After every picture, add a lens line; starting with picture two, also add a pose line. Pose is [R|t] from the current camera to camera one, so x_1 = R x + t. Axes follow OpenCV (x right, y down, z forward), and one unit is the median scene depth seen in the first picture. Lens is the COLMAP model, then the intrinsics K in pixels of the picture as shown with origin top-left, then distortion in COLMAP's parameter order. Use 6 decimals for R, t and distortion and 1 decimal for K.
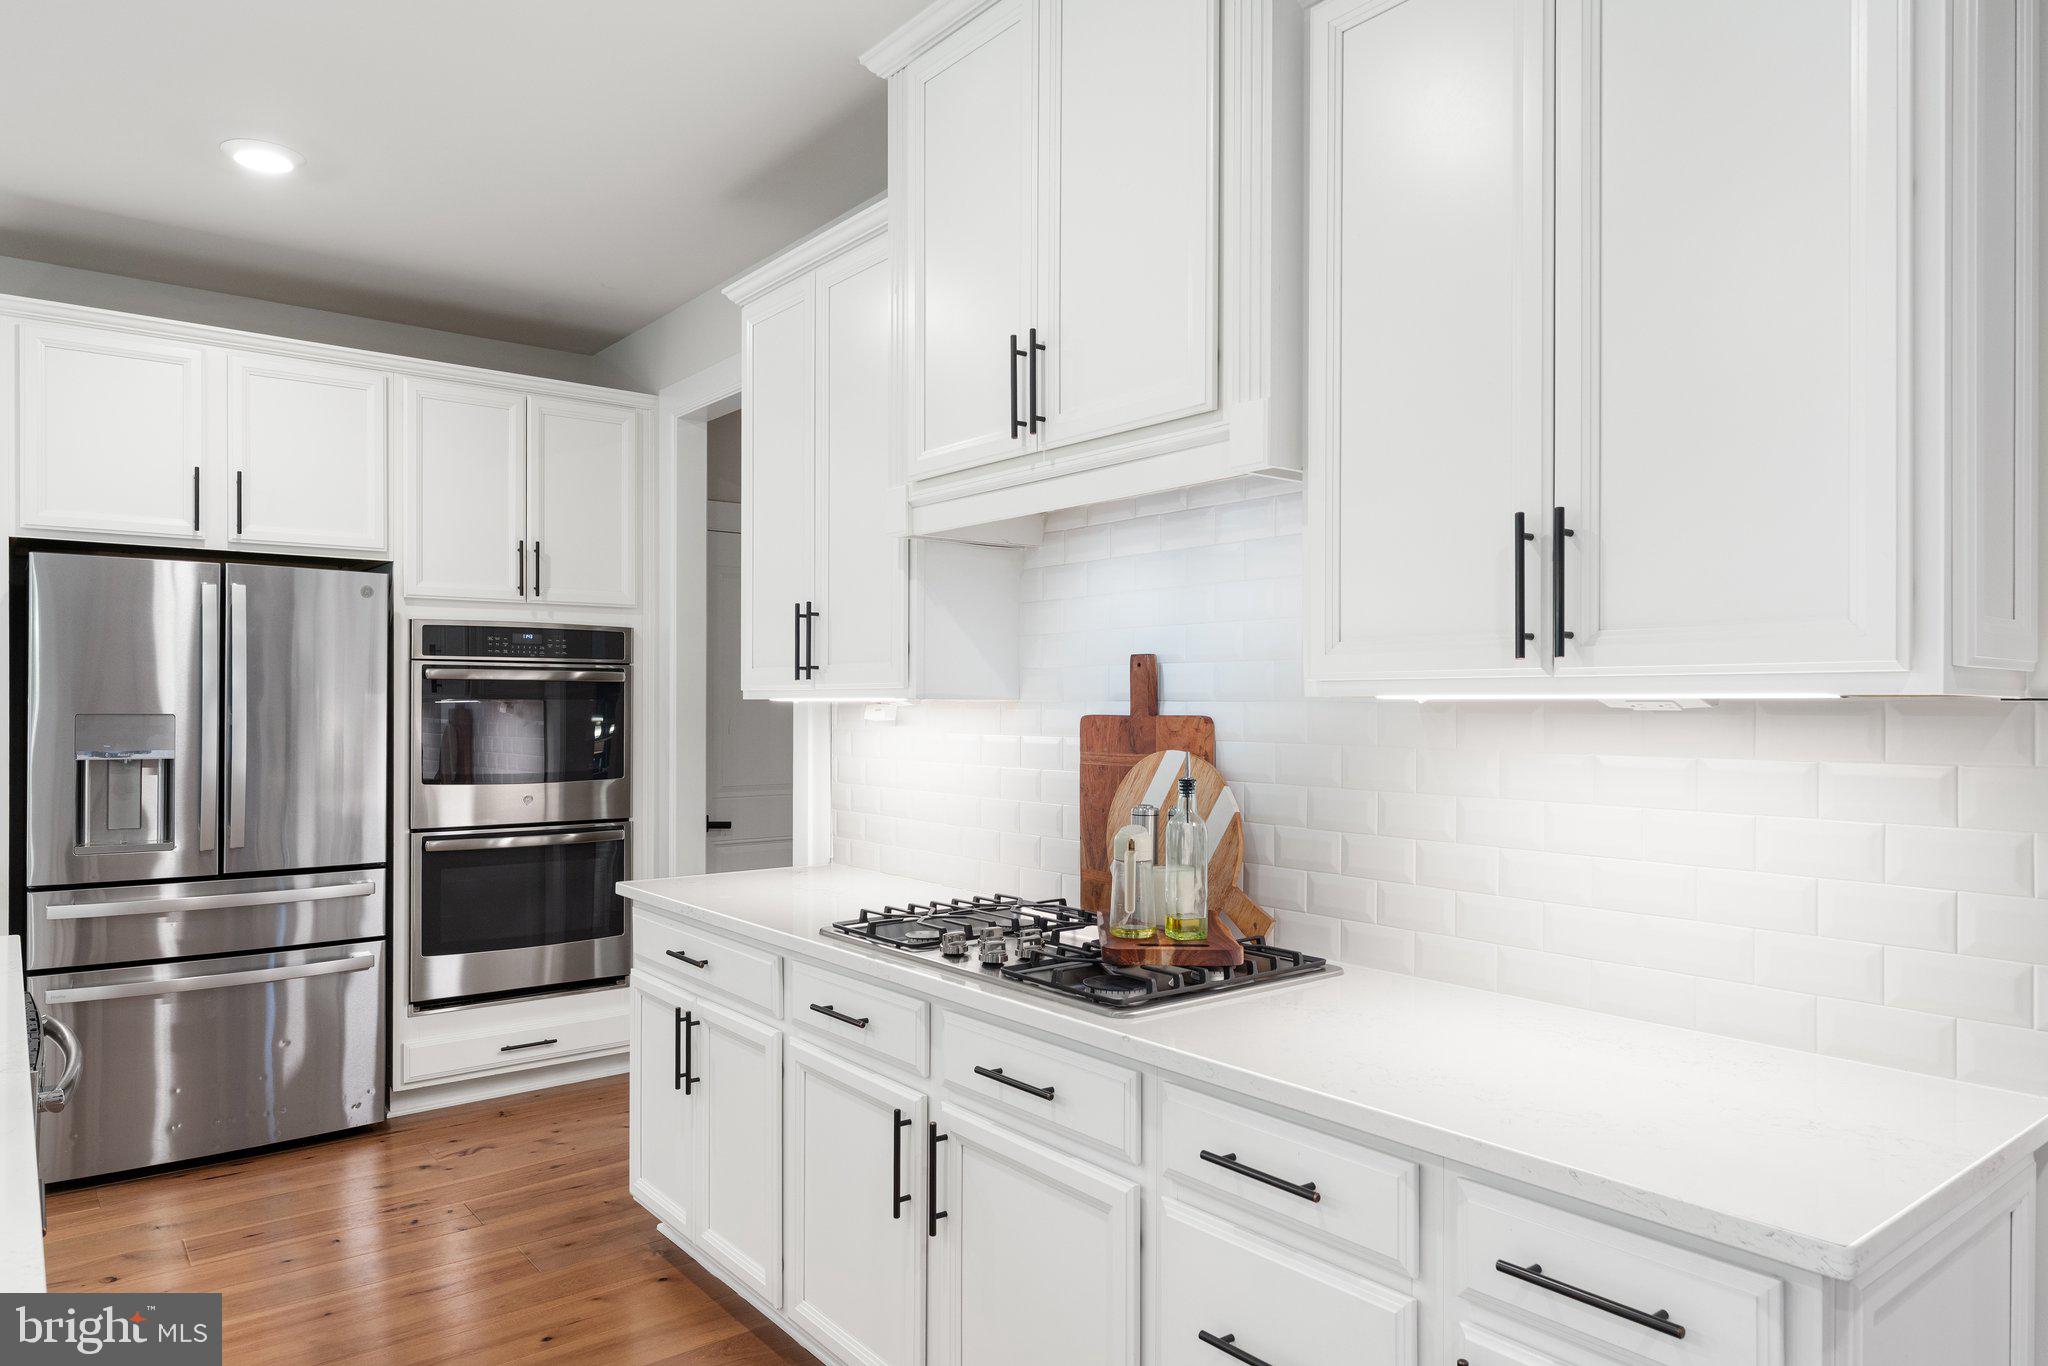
lens RADIAL K [[1269.0, 0, 1001.4], [0, 1269.0, 702.6], [0, 0, 1]] dist [0.002420, -0.000962]
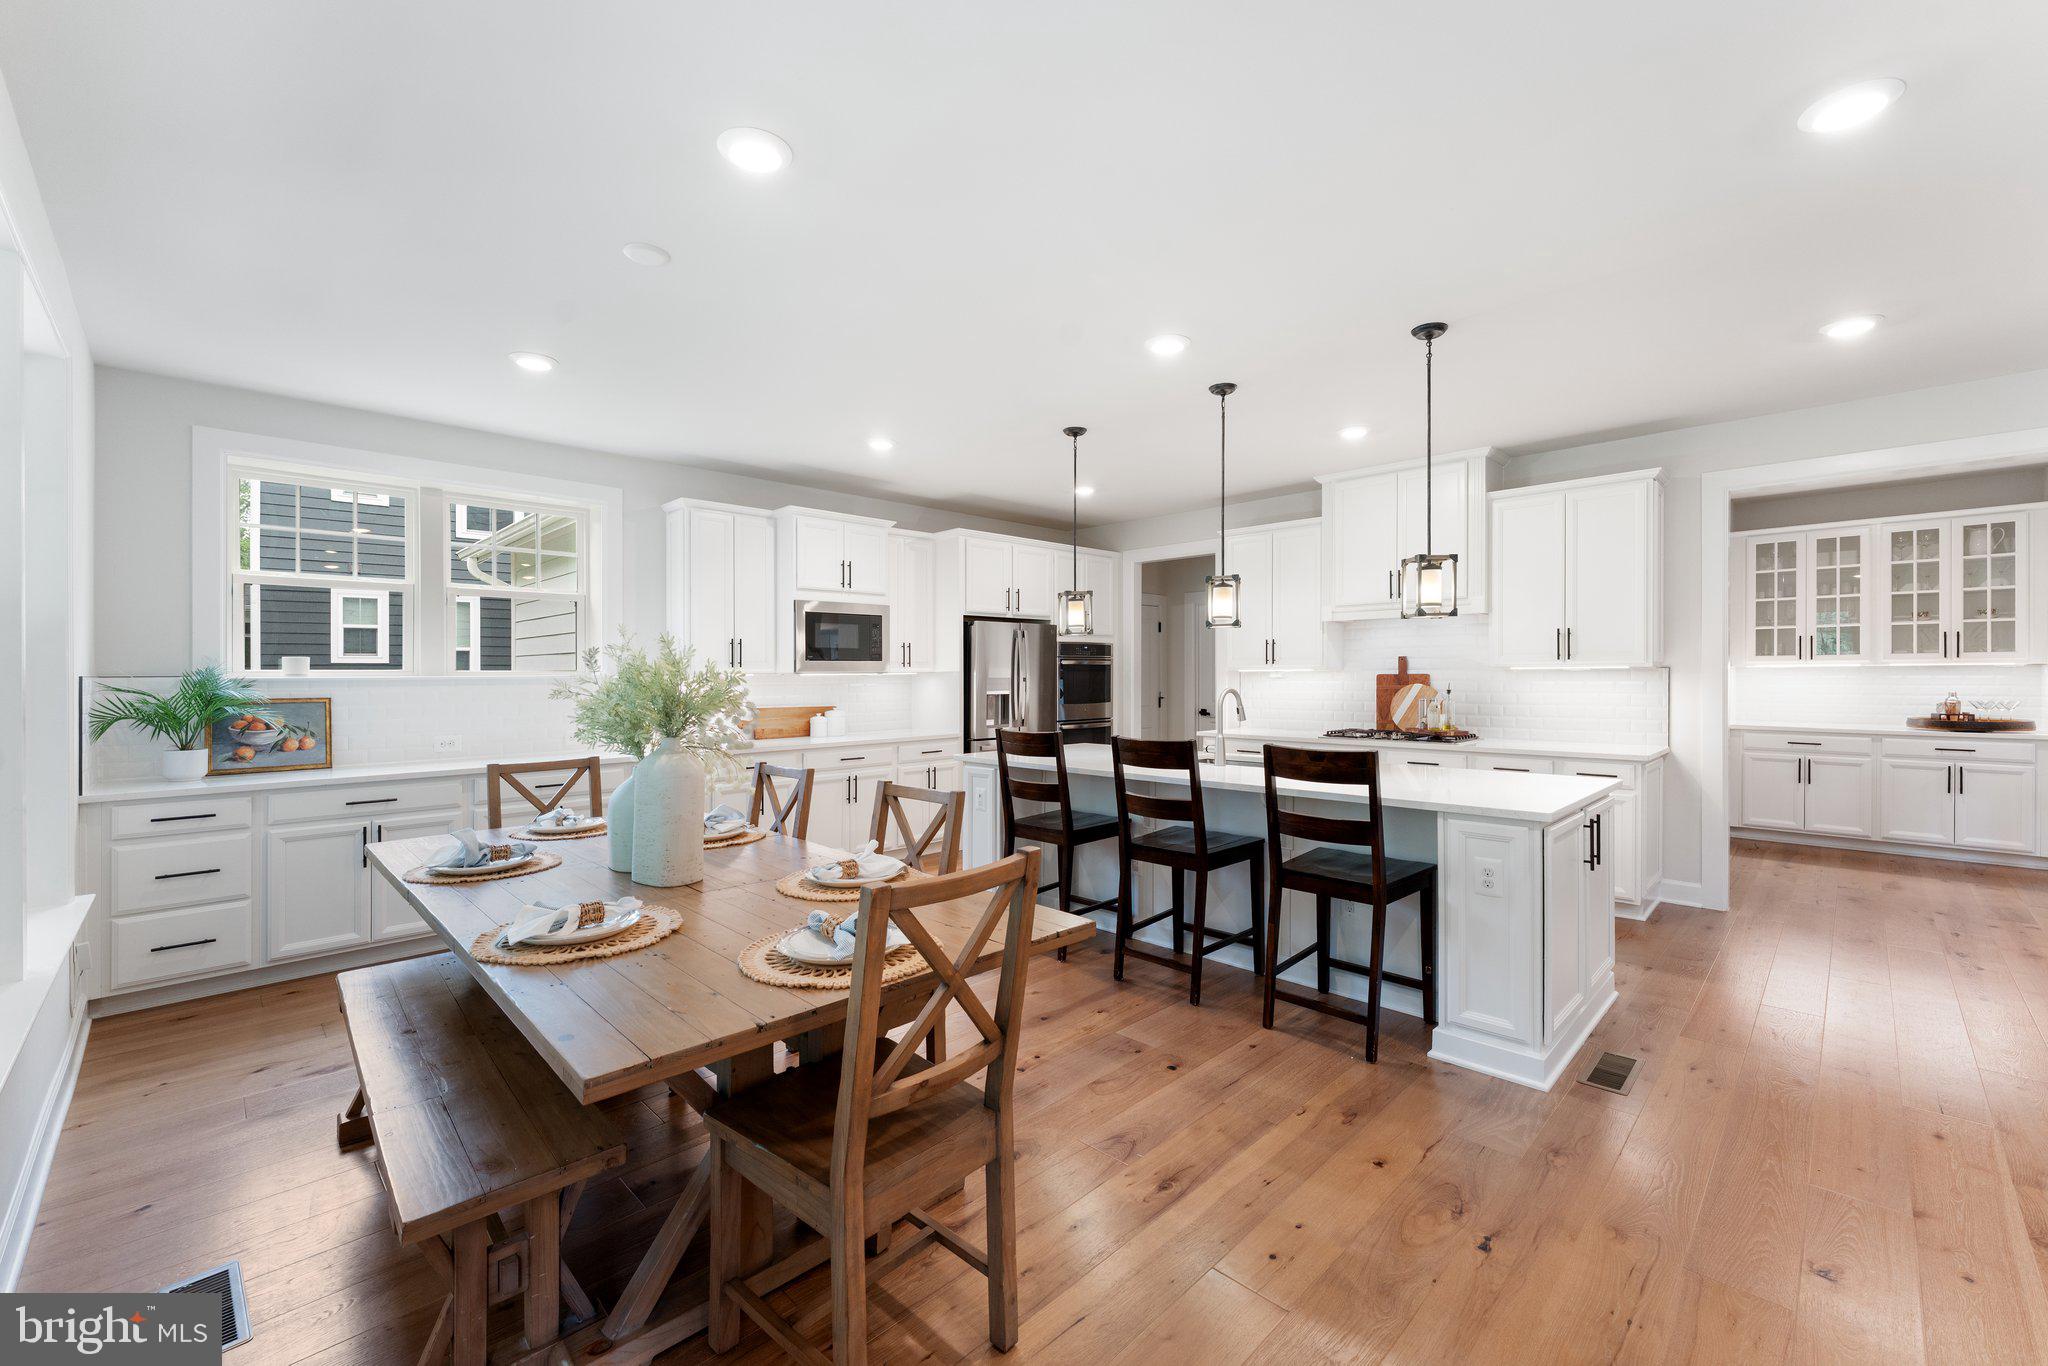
lens RADIAL K [[825.2, 0, 997.5], [0, 825.2, 674.4], [0, 0, 1]] dist [-0.002933, -0.000574]
pose [[0.995590, -0.008298, 0.093442, -1.200568], [0.008270, 0.999966, 0.000684, 0.000258], [-0.093445, 0.000092, 0.995624, -1.135563]]
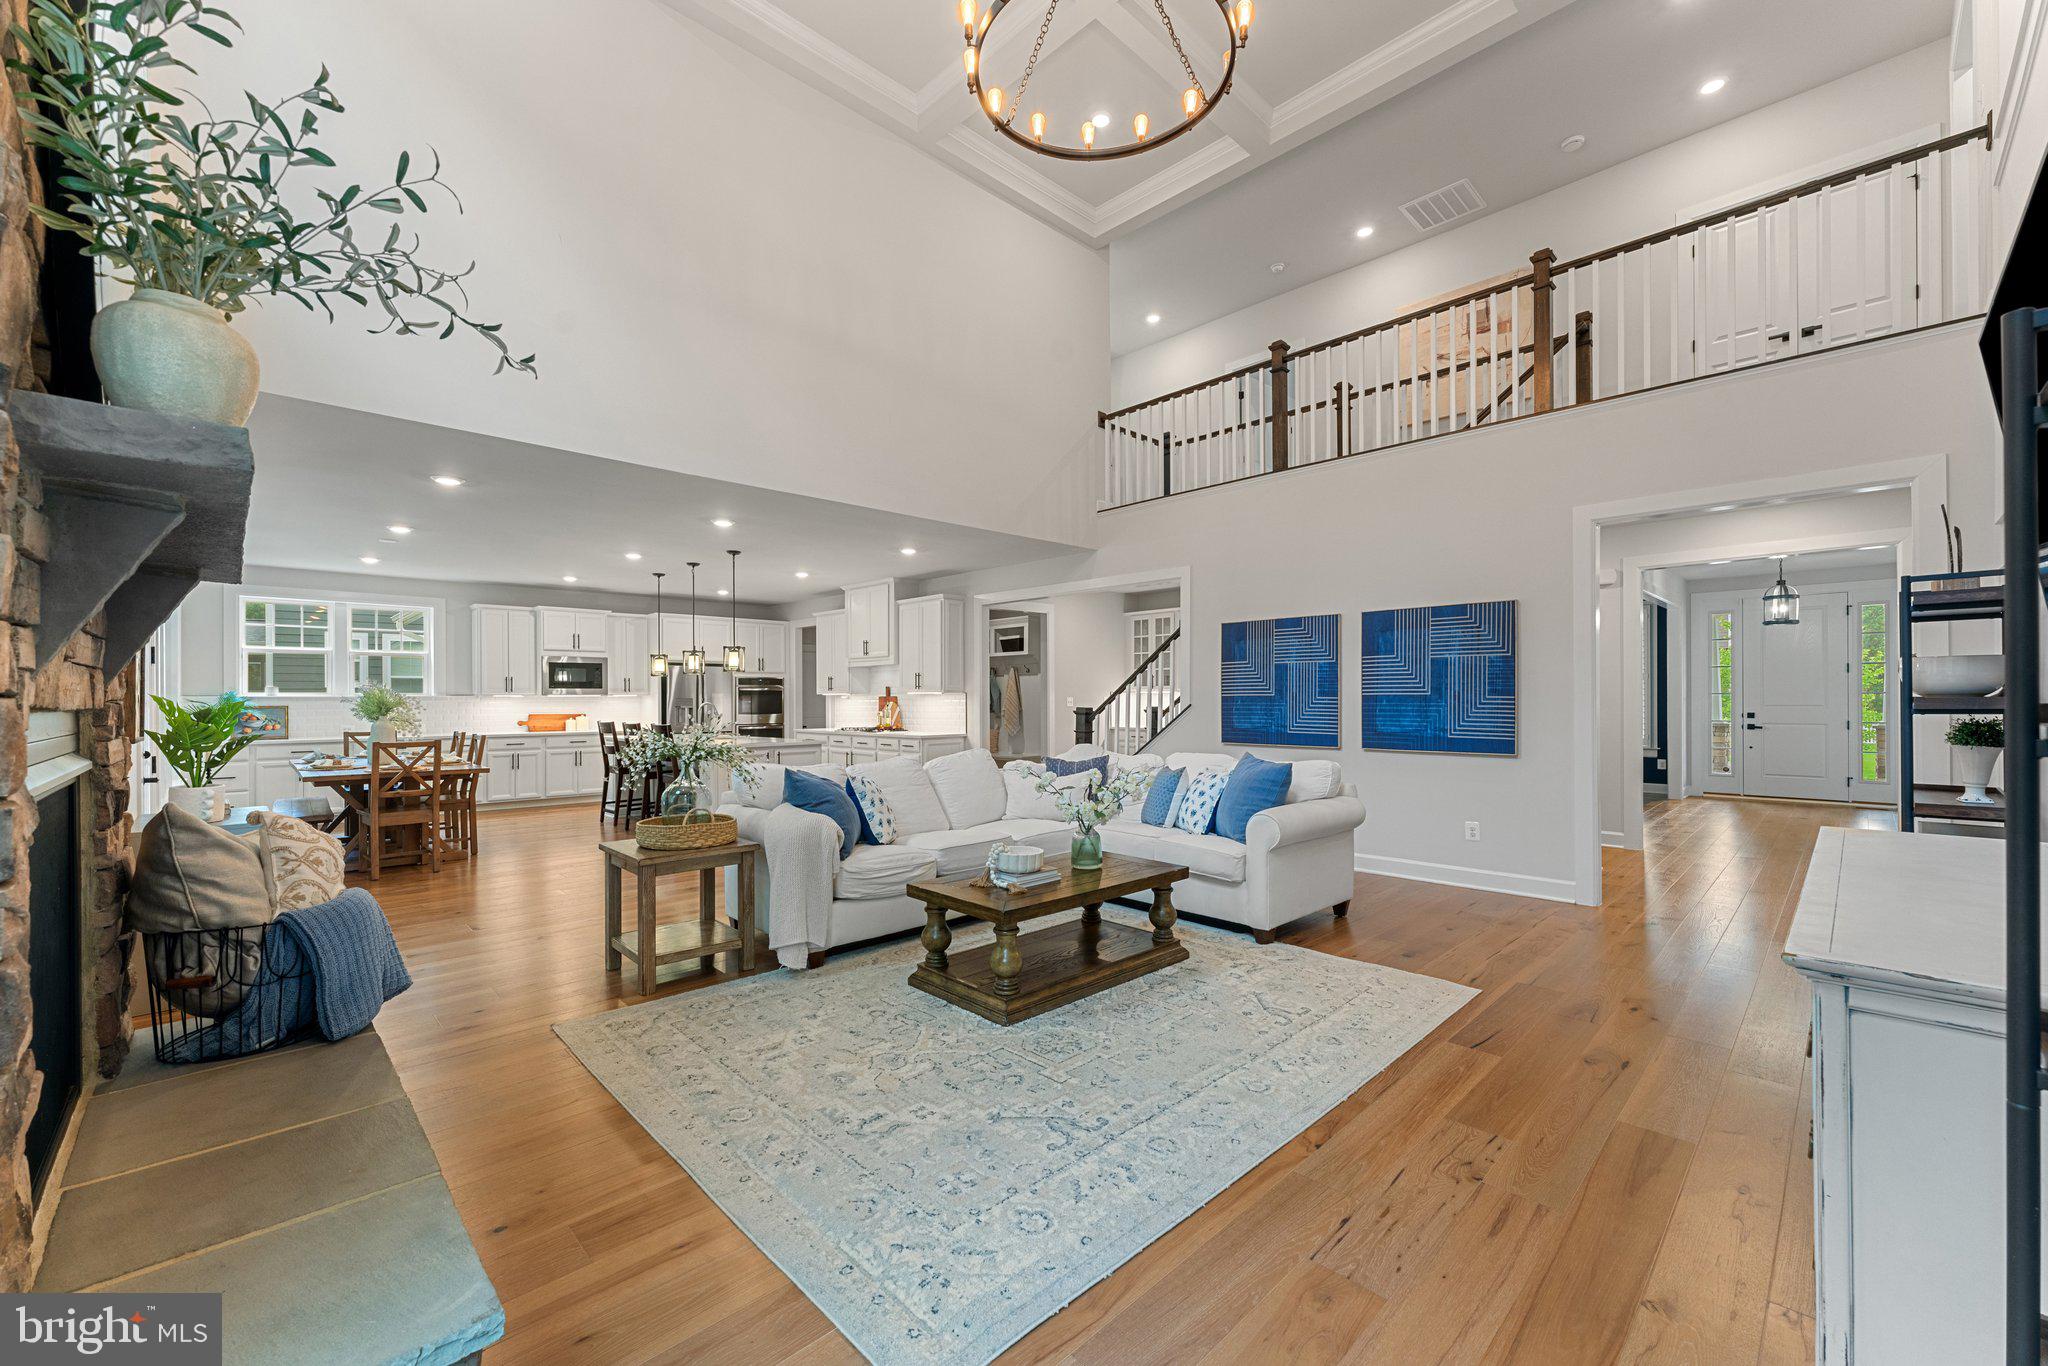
lens RADIAL K [[825.2, 0, 989.9], [0, 825.2, 689.1], [0, 0, 1]] dist [-0.002933, -0.000574]
pose [[0.996512, -0.004781, 0.083308, 0.274761], [0.005653, 0.999932, -0.010230, 0.017903], [-0.083253, 0.010666, 0.996471, -3.063811]]
